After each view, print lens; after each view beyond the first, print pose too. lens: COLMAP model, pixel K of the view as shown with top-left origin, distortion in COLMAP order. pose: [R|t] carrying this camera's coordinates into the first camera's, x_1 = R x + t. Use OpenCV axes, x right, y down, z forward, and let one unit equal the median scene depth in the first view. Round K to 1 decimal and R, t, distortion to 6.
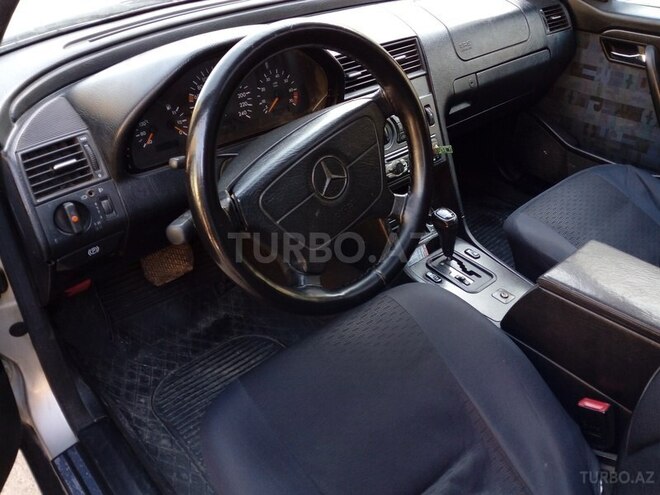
lens RADIAL K [[541.4, 0, 329.7], [0, 541.4, 249.1], [0, 0, 1]] dist [0.066015, 0.001160]
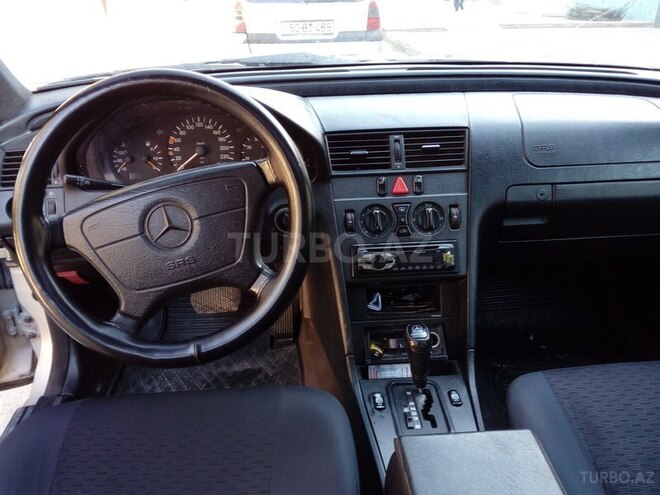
lens RADIAL K [[541.4, 0, 330.4], [0, 541.4, 245.7], [0, 0, 1]] dist [0.066015, 0.001160]
pose [[0.794419, 0.250501, -0.553306, 0.505547], [-0.339032, 0.938745, -0.061769, -0.088064], [0.503940, 0.236659, 0.830685, 0.221036]]
